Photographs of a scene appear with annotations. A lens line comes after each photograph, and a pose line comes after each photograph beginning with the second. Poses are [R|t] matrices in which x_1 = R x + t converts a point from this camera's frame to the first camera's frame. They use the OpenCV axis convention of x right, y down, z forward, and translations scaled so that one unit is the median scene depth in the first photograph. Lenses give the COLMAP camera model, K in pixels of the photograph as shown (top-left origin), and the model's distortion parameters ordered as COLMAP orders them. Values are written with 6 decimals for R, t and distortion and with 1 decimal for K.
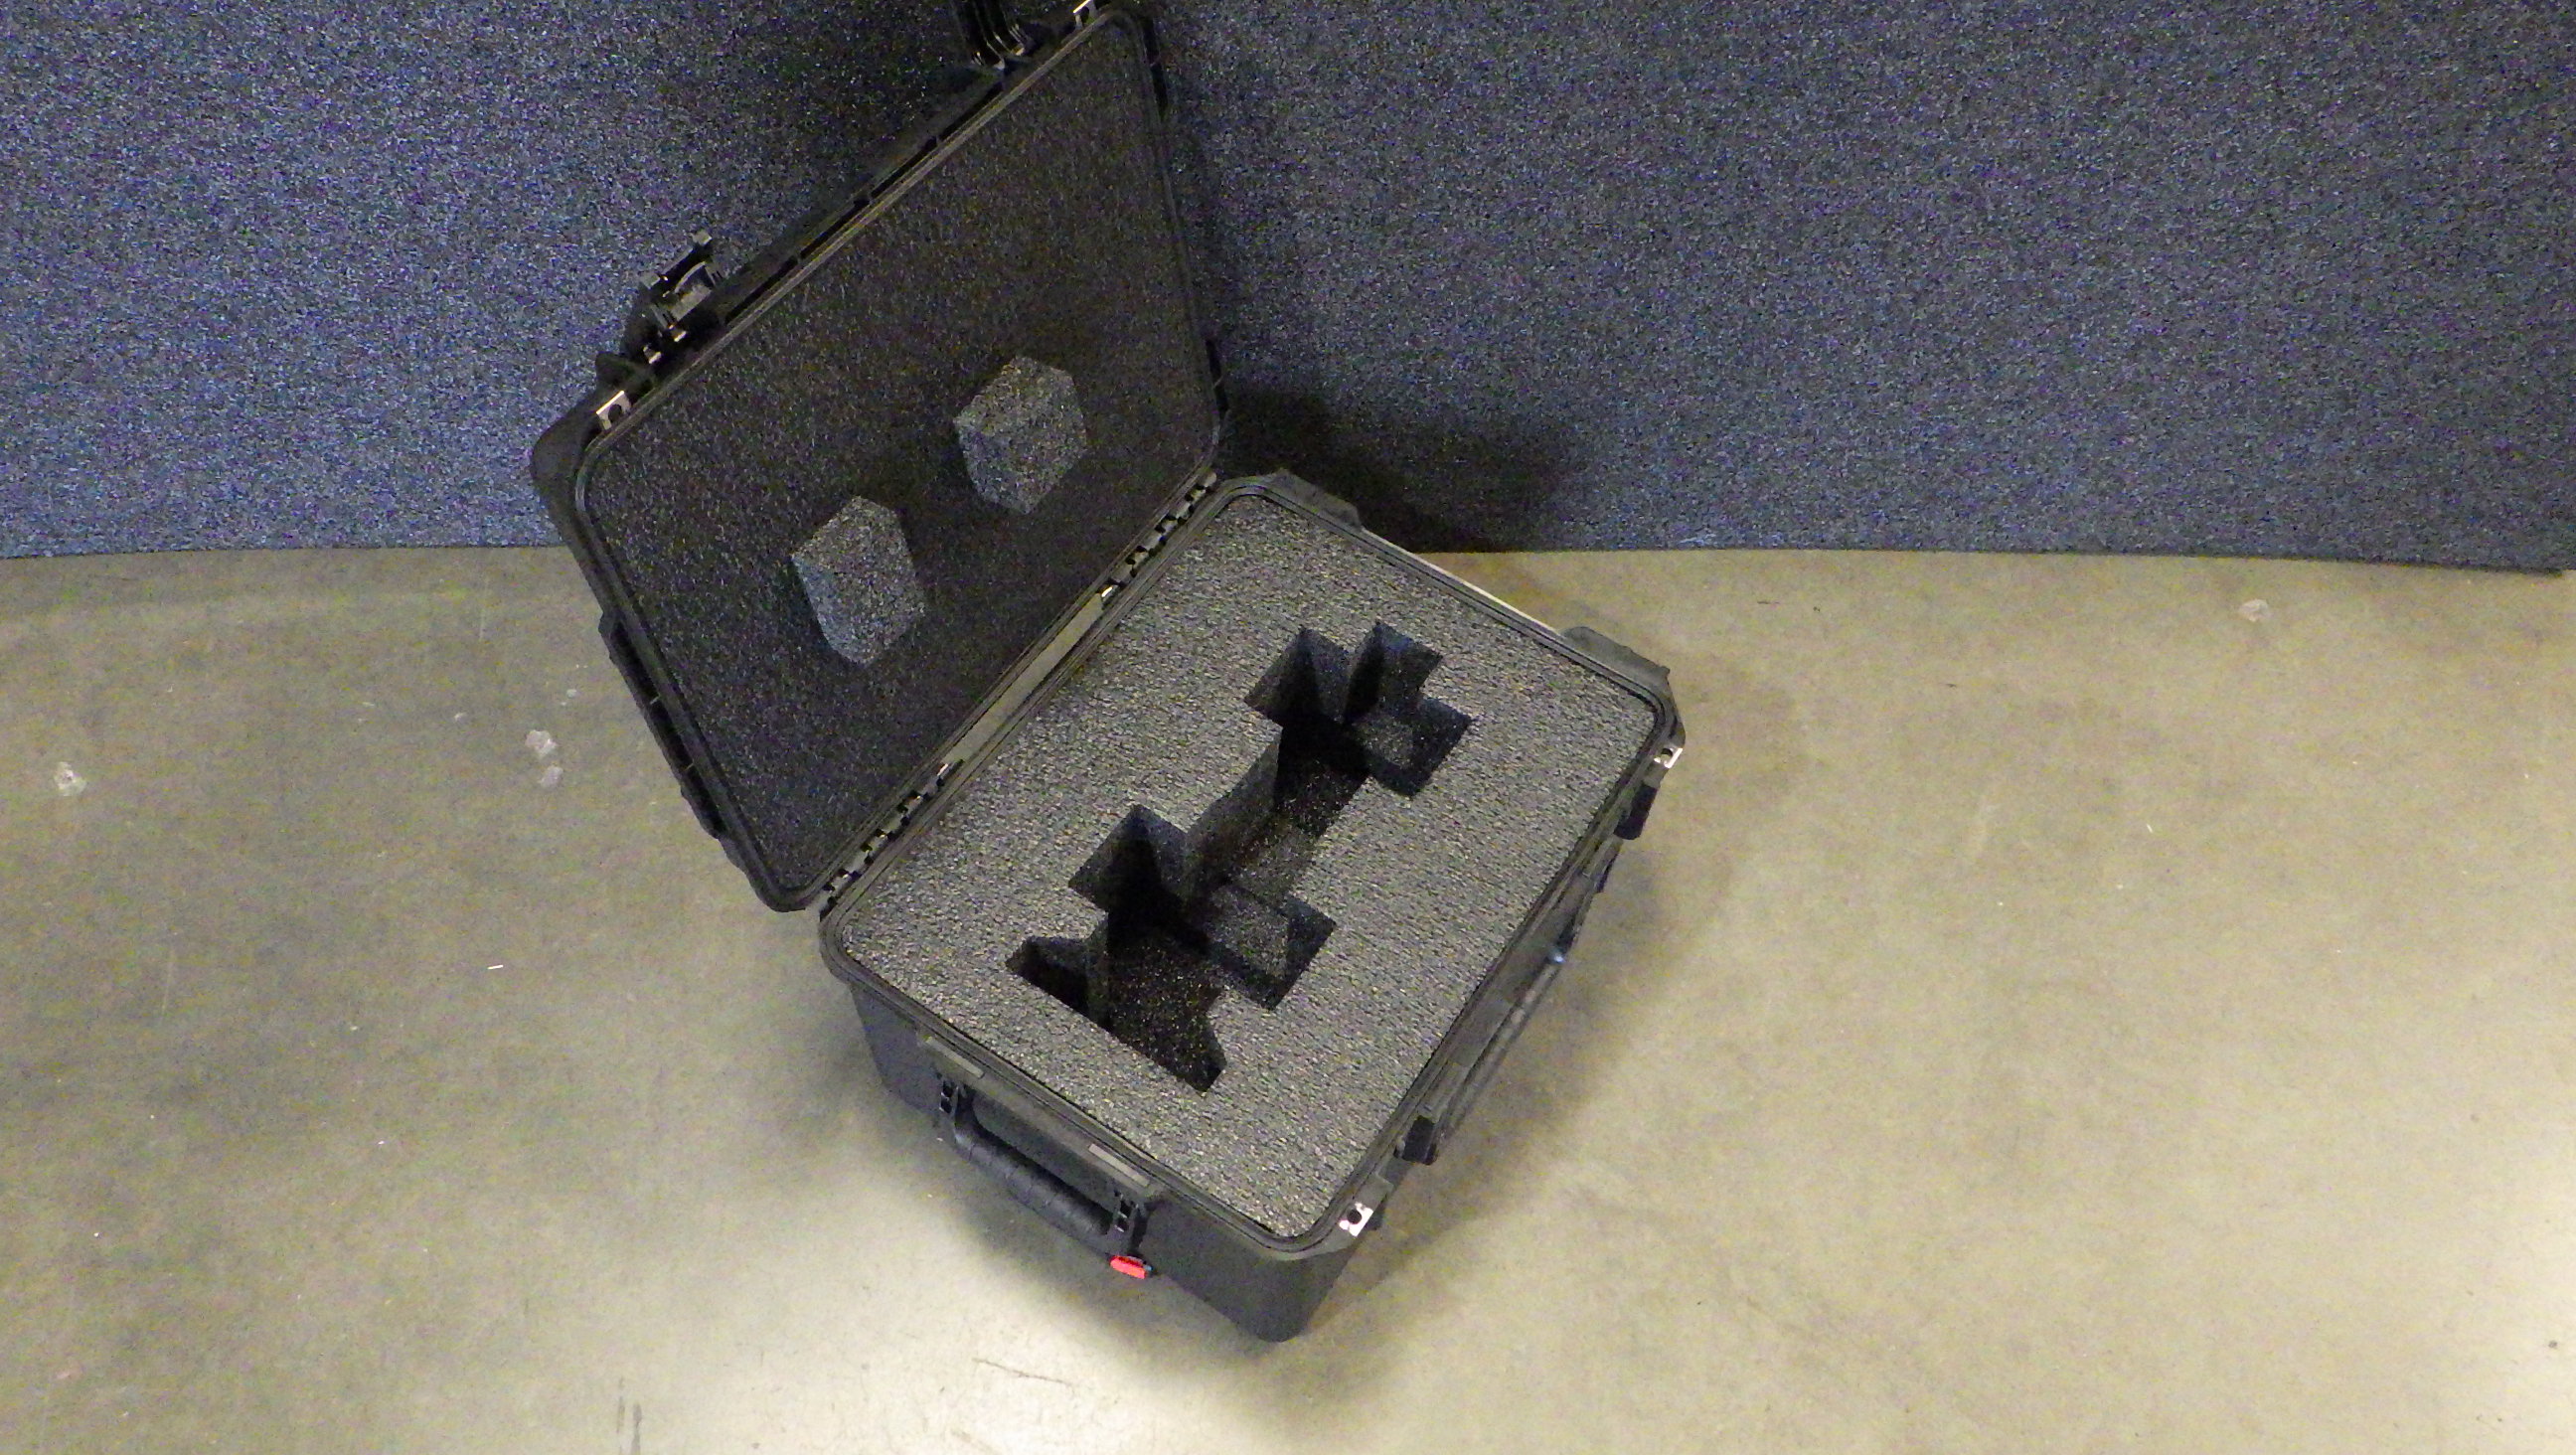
lens RADIAL K [[2167.8, 0, 1285.3], [0, 2167.8, 701.7], [0, 0, 1]] dist [-0.001414, 0.002328]
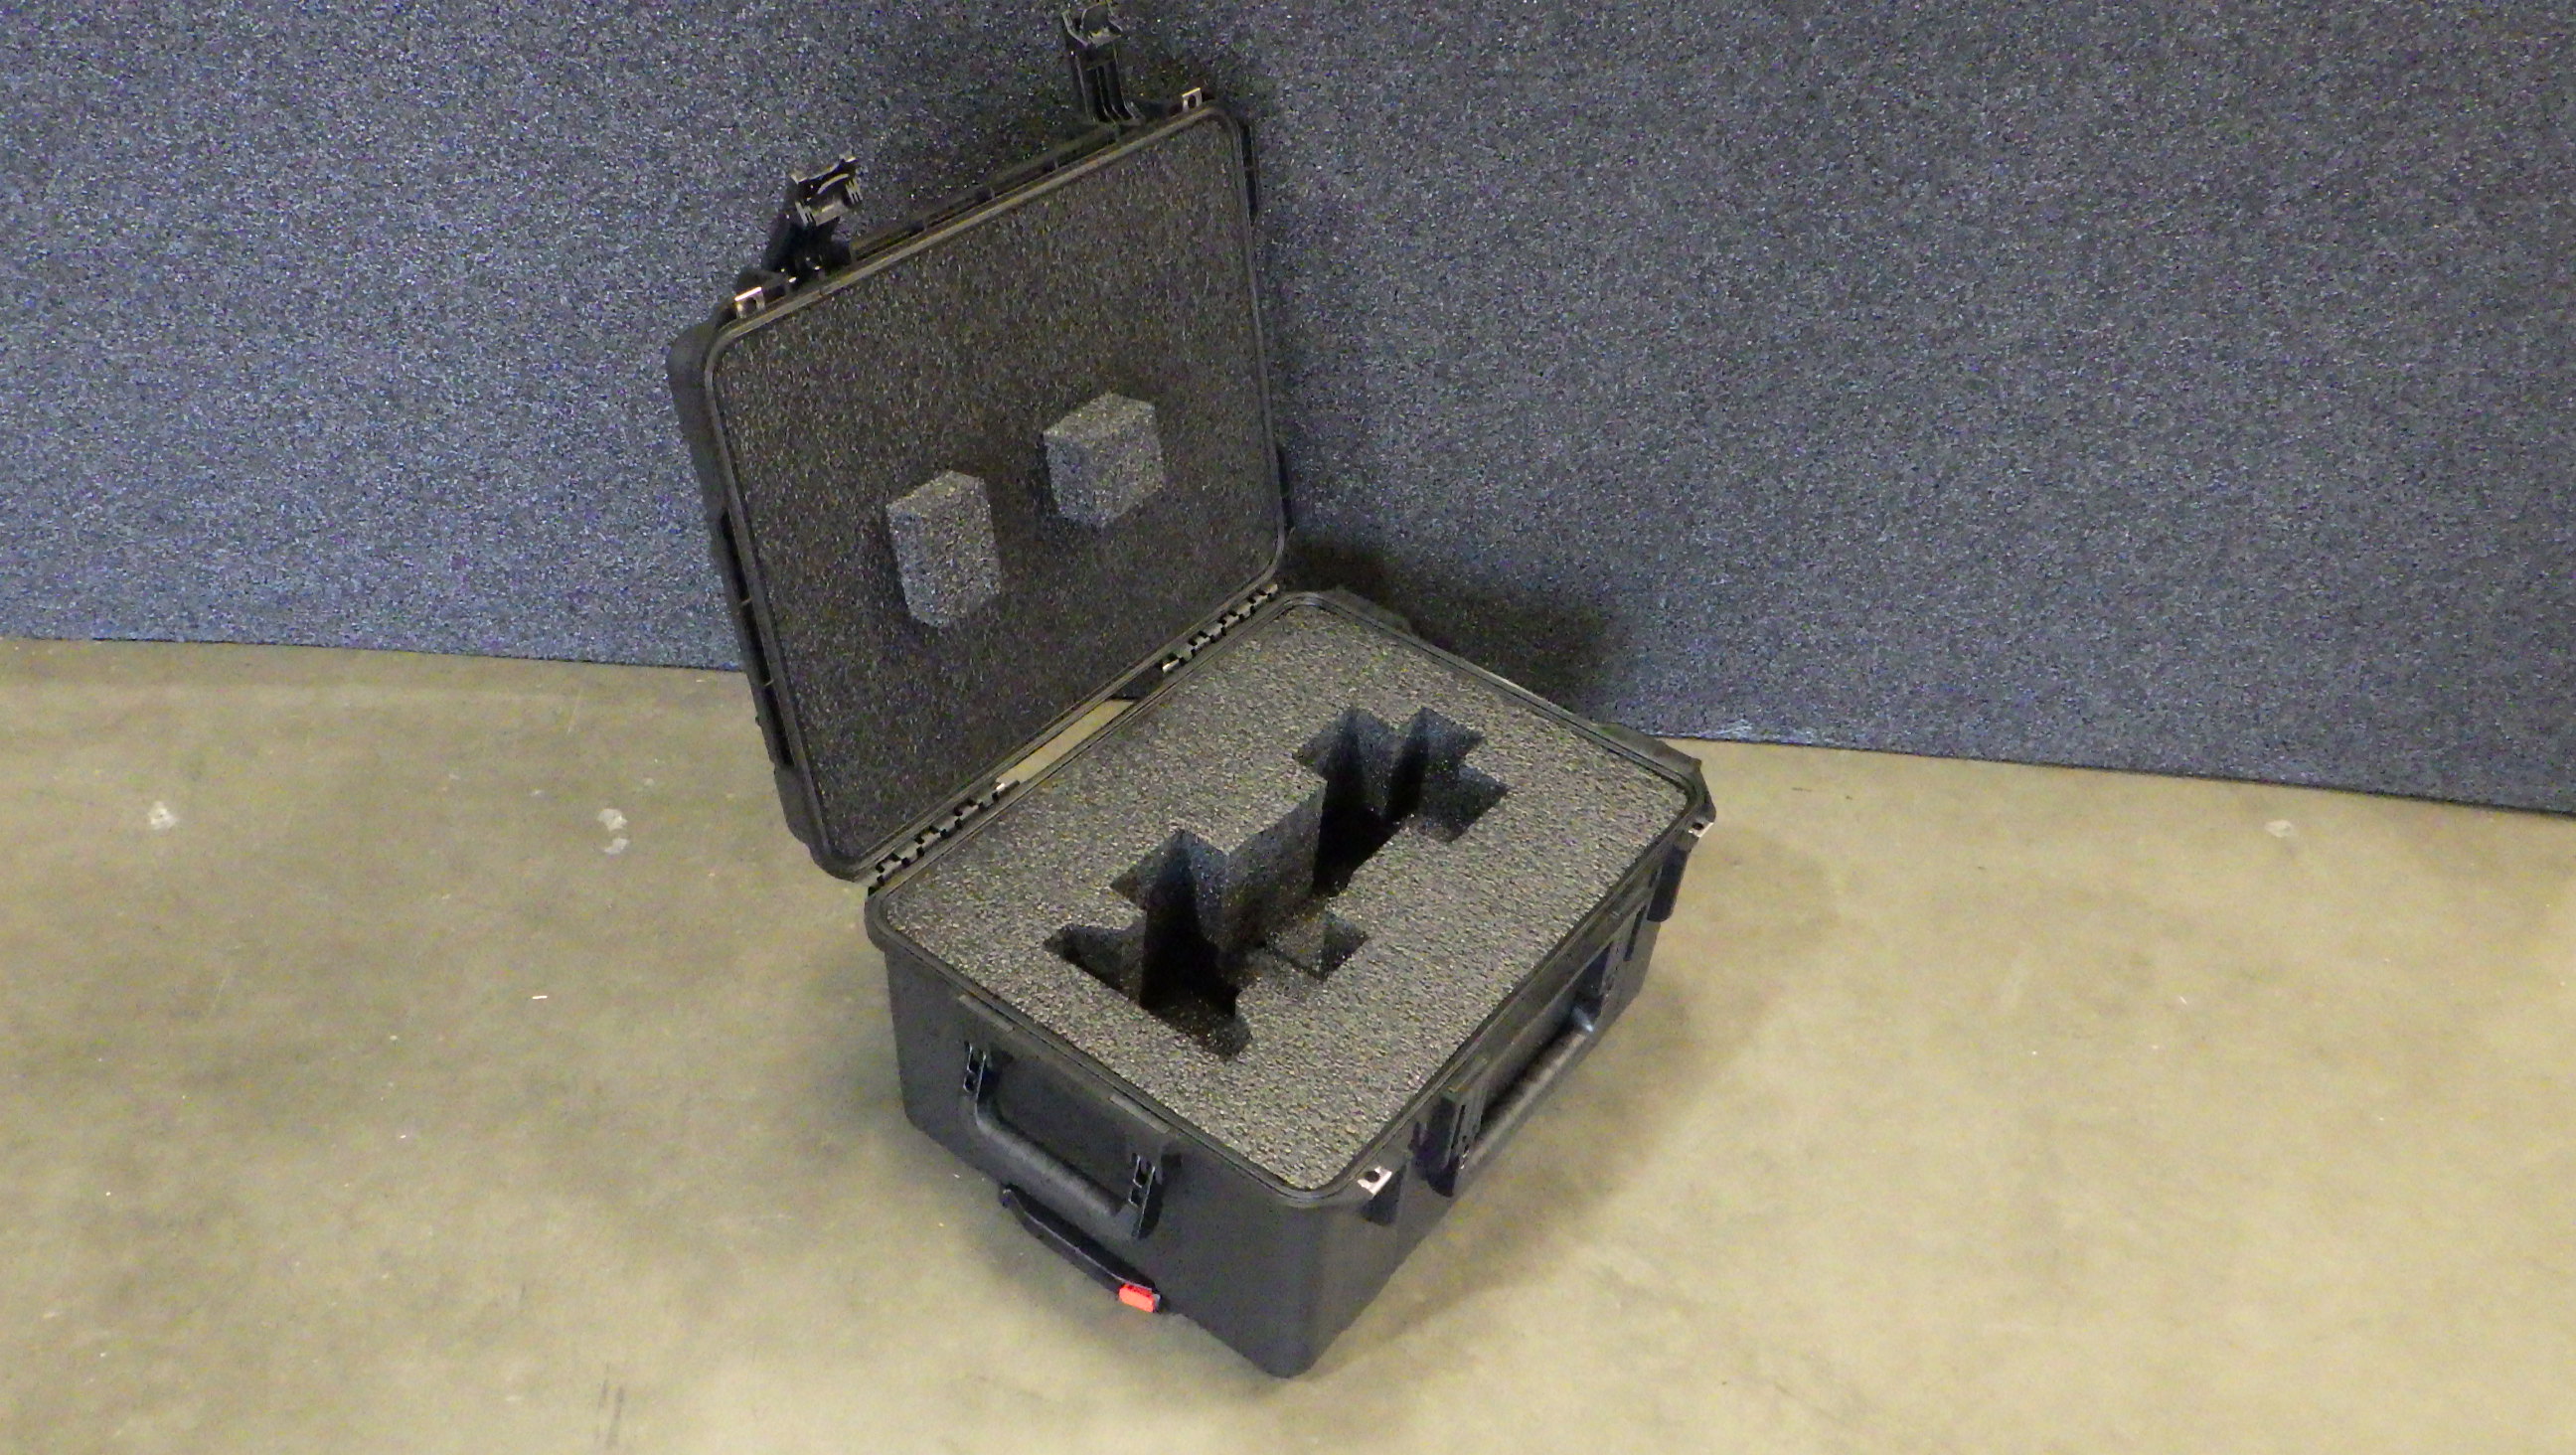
lens RADIAL K [[2167.8, 0, 1284.0], [0, 2167.8, 691.9], [0, 0, 1]] dist [-0.001414, 0.002328]
pose [[0.997810, 0.057054, -0.033466, 0.009969], [-0.064050, 0.959736, -0.273503, 0.241635], [0.016514, 0.275048, 0.961289, -0.011022]]
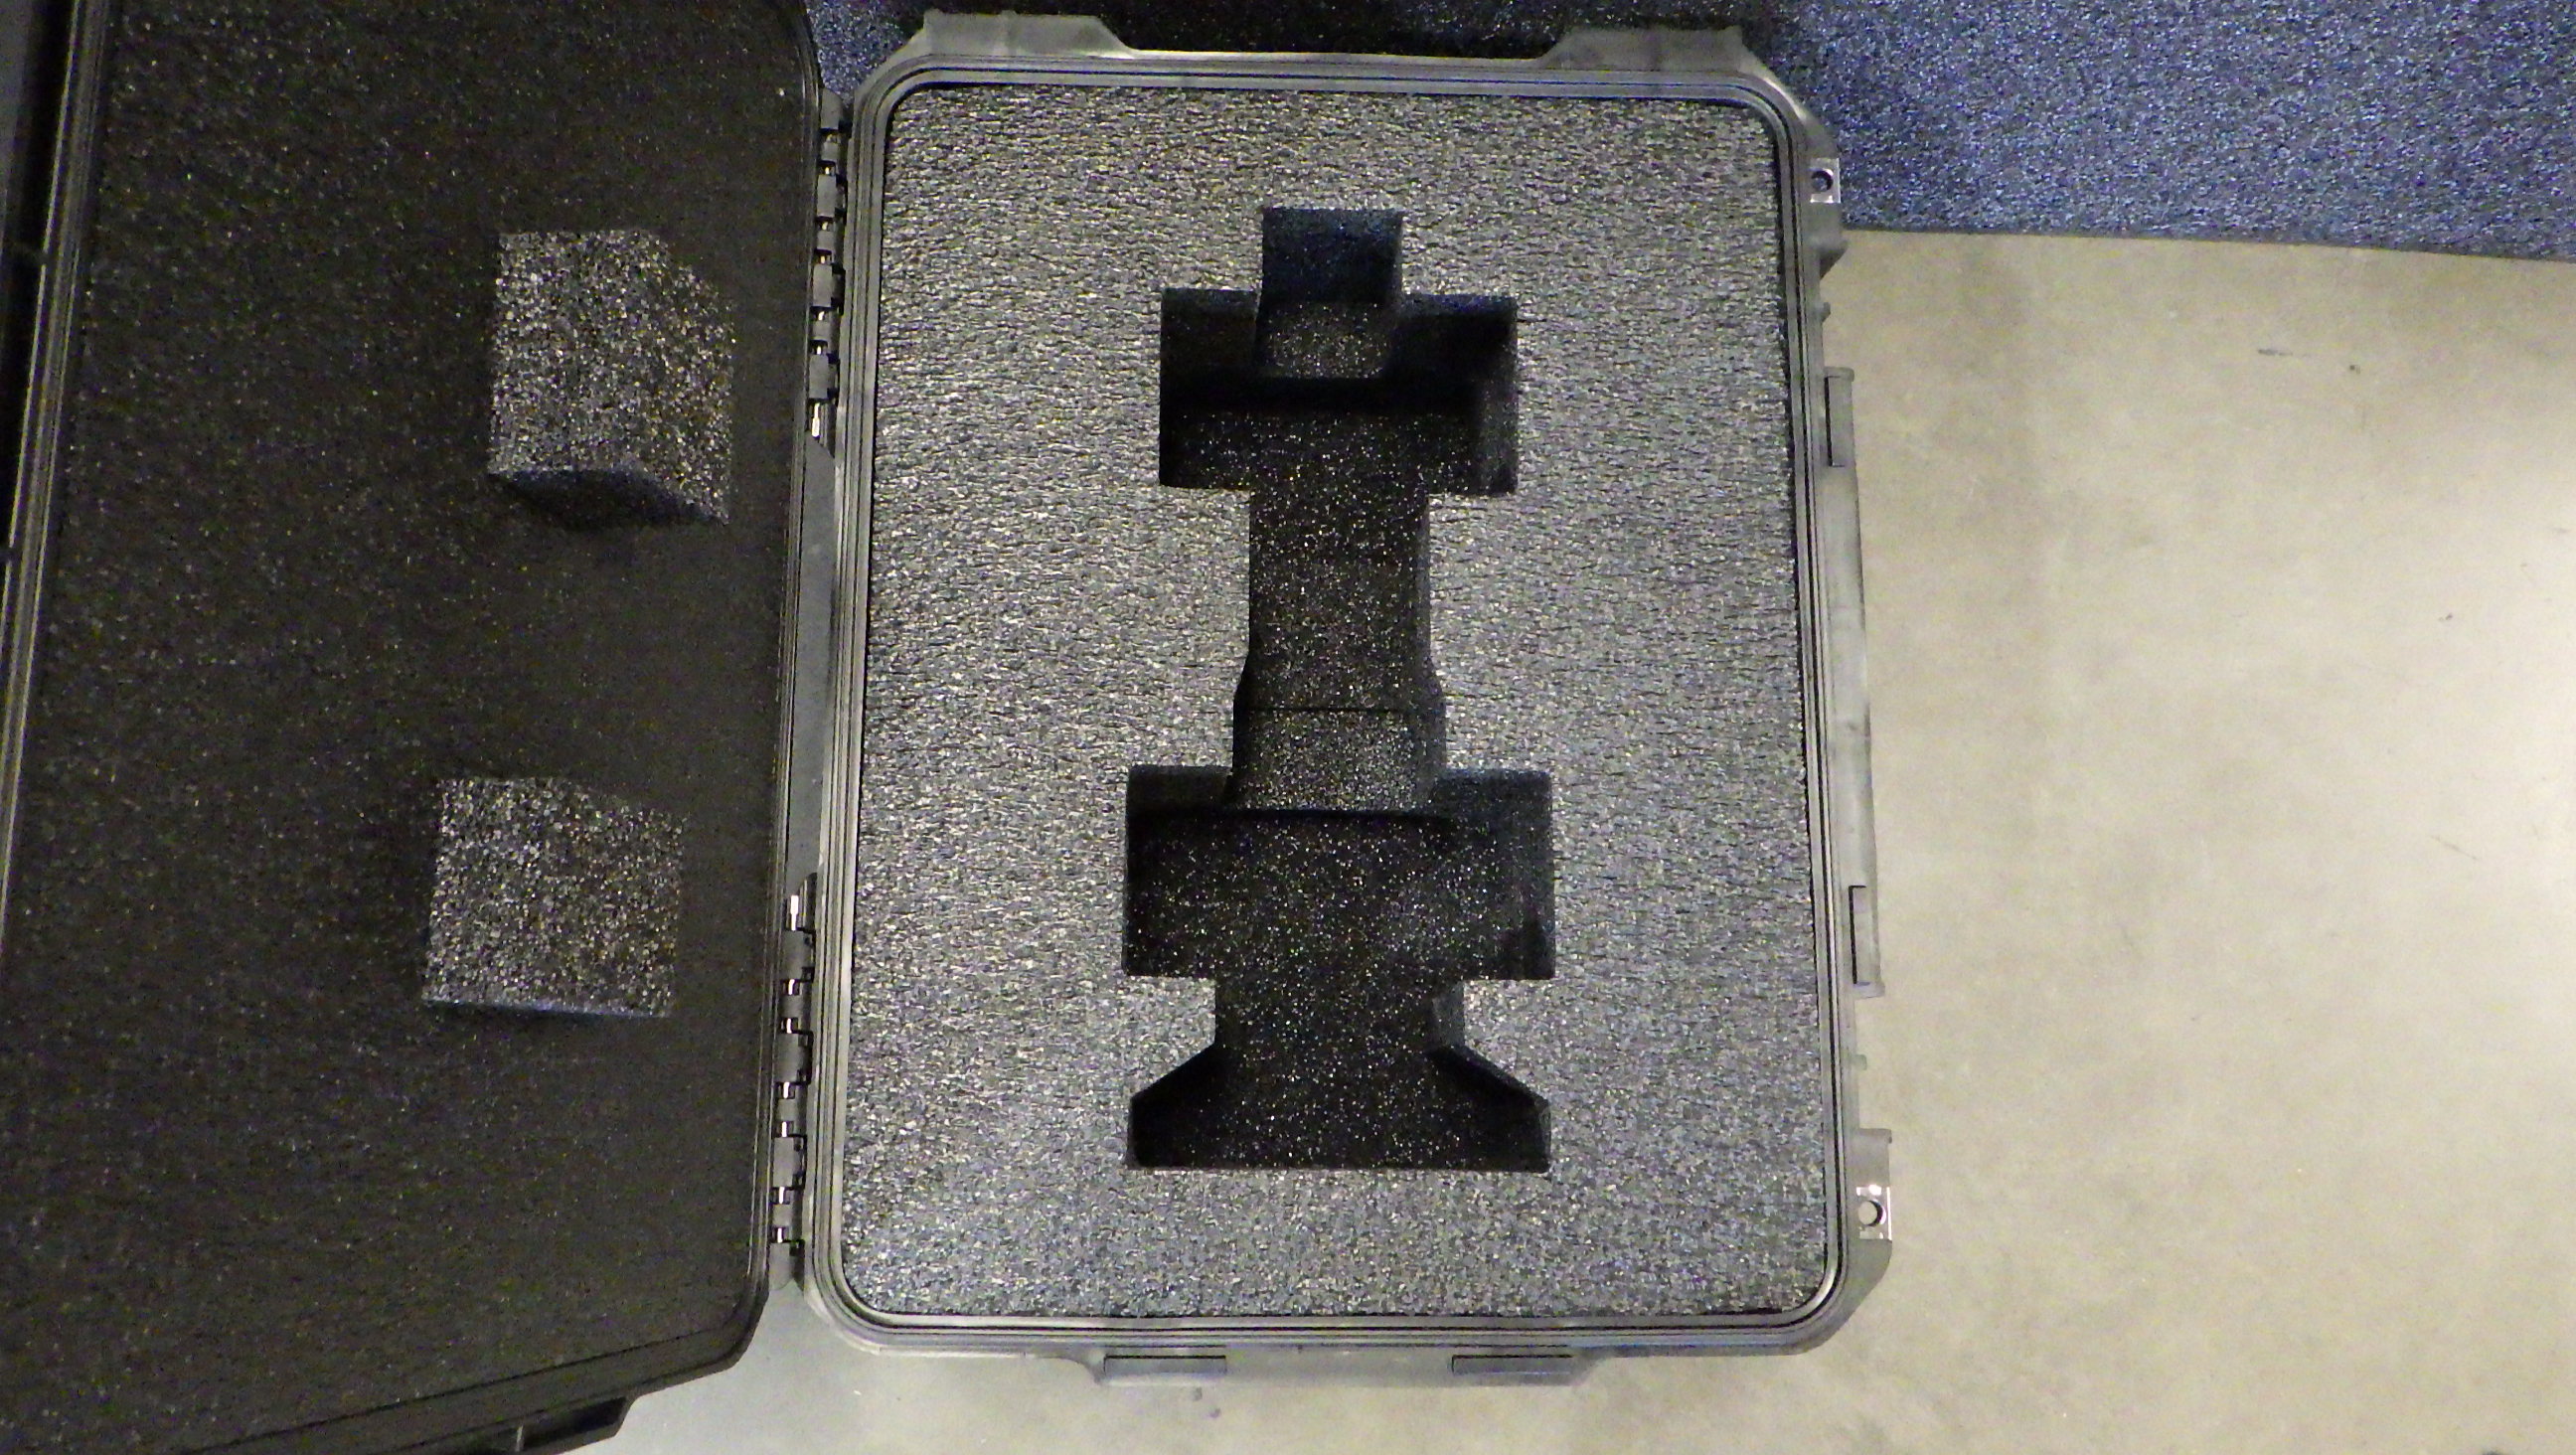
lens RADIAL K [[2167.8, 0, 1289.2], [0, 2167.8, 741.2], [0, 0, 1]] dist [-0.001414, 0.002328]
pose [[0.997994, 0.062381, -0.010825, -0.038931], [-0.052015, 0.905308, 0.421558, -0.215626], [0.036098, -0.420150, 0.906737, 0.474178]]
